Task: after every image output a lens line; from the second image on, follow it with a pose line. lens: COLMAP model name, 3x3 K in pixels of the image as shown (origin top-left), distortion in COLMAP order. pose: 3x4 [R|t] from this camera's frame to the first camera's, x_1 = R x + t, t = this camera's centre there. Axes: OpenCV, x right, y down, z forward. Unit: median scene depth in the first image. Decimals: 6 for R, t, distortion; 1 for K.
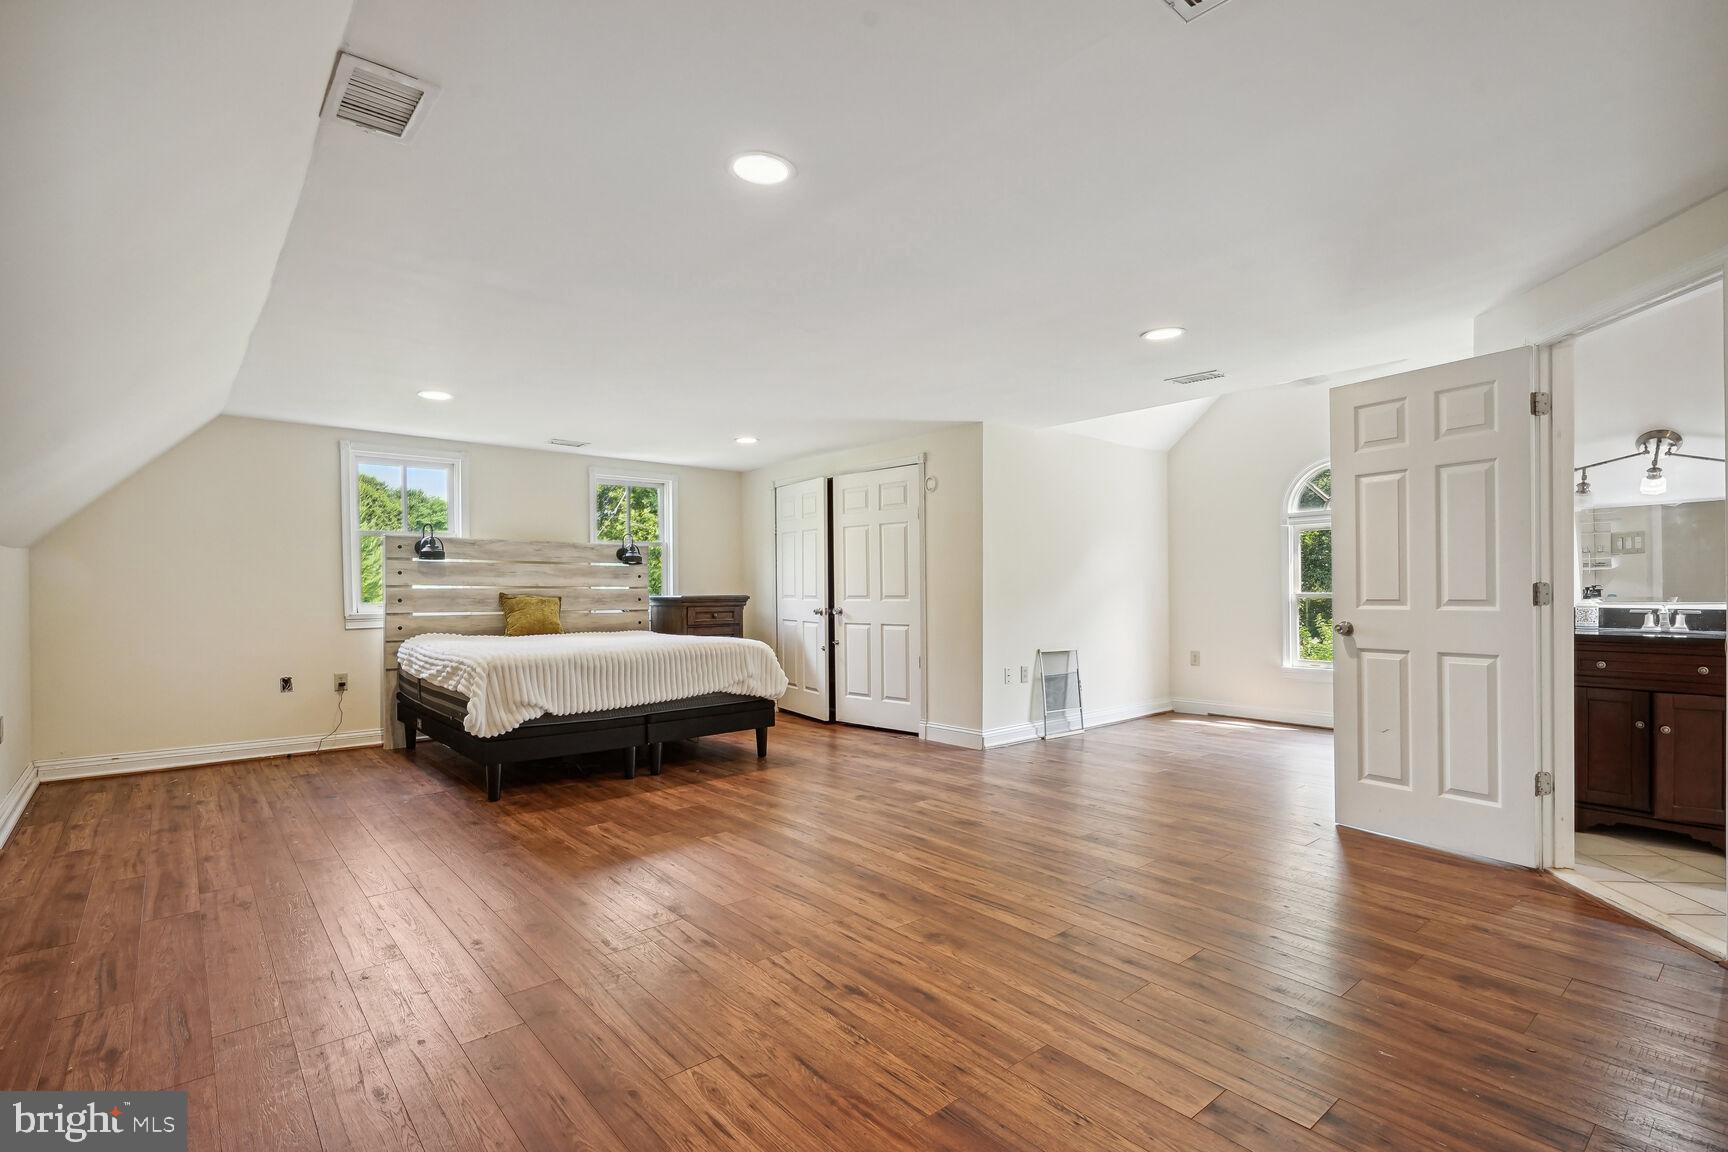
lens RADIAL K [[820.3, 0, 862.5], [0, 820.3, 587.6], [0, 0, 1]] dist [-0.001341, 0.000096]
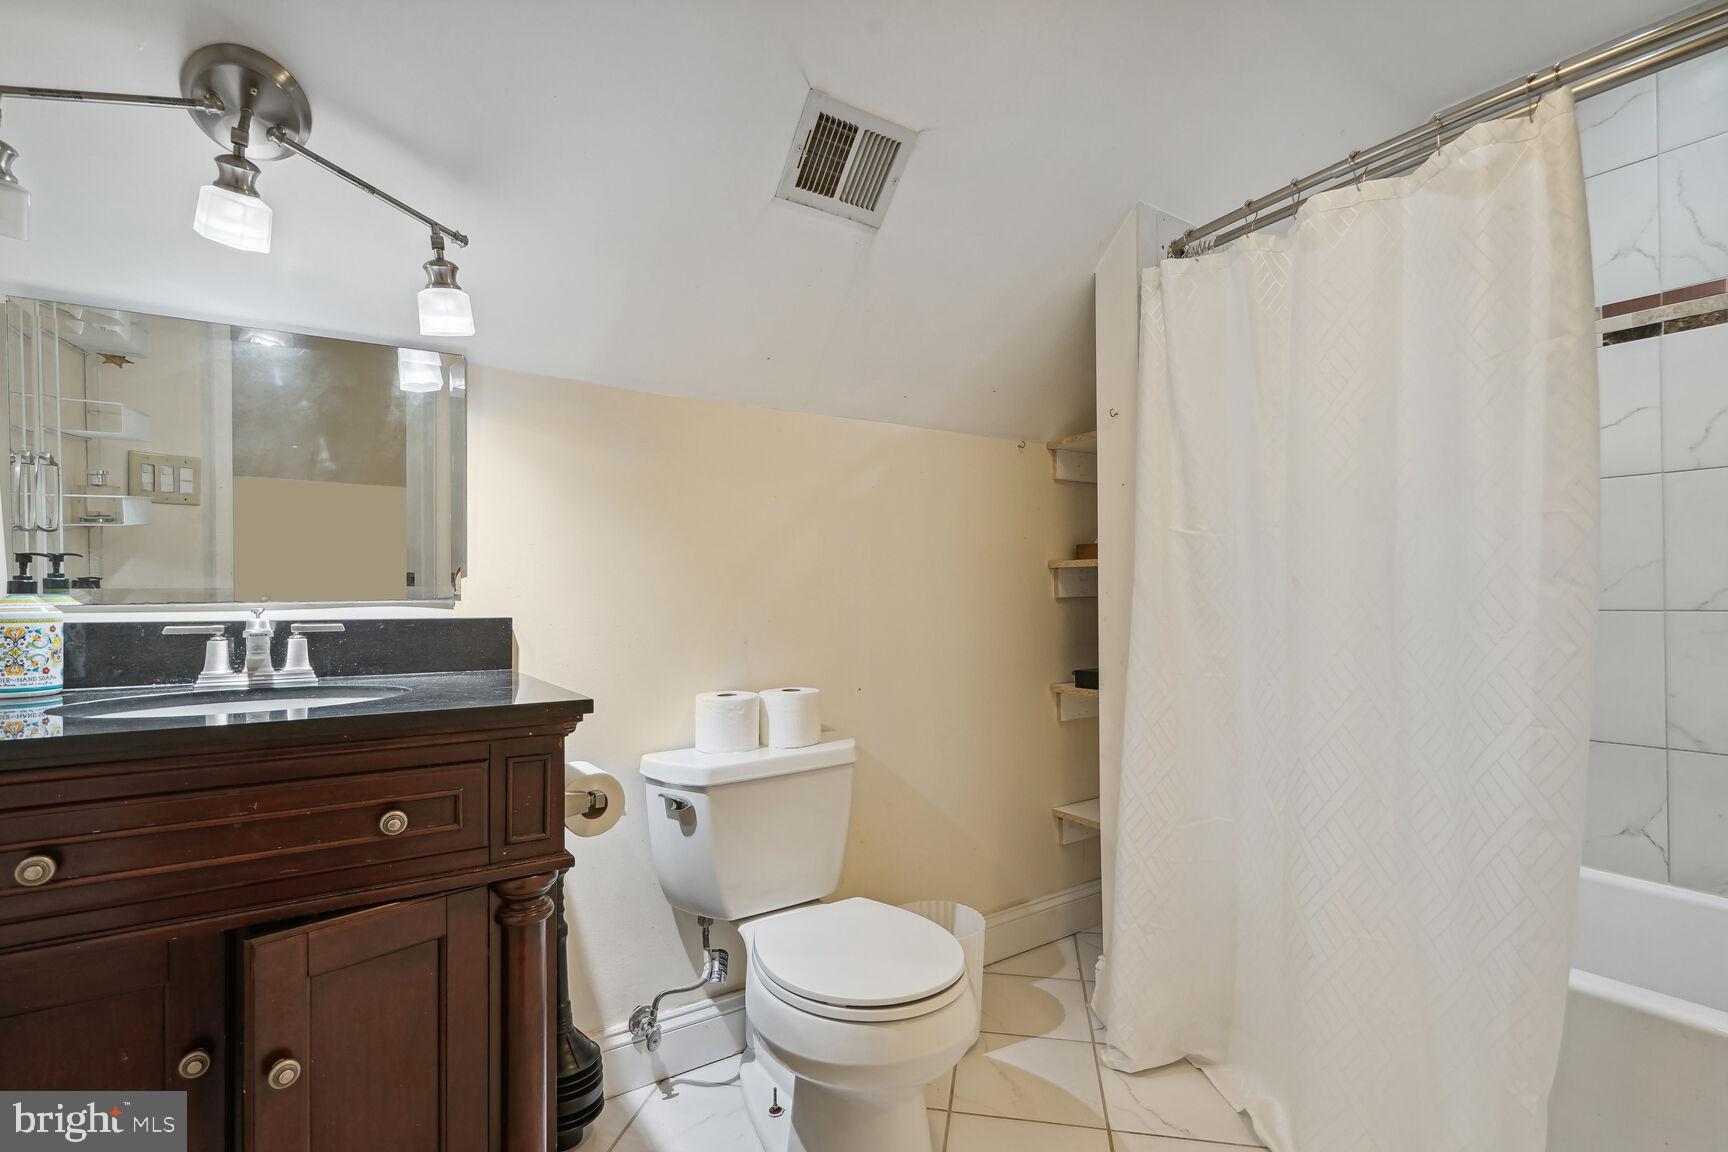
lens RADIAL K [[792.1, 0, 849.5], [0, 792.1, 593.3], [0, 0, 1]] dist [-0.001810, -0.000030]
pose [[0.114358, 0.002547, 0.993436, 0.659529], [0.003099, 0.999991, -0.002920, 0.015491], [-0.993435, 0.003413, 0.114349, 0.696695]]
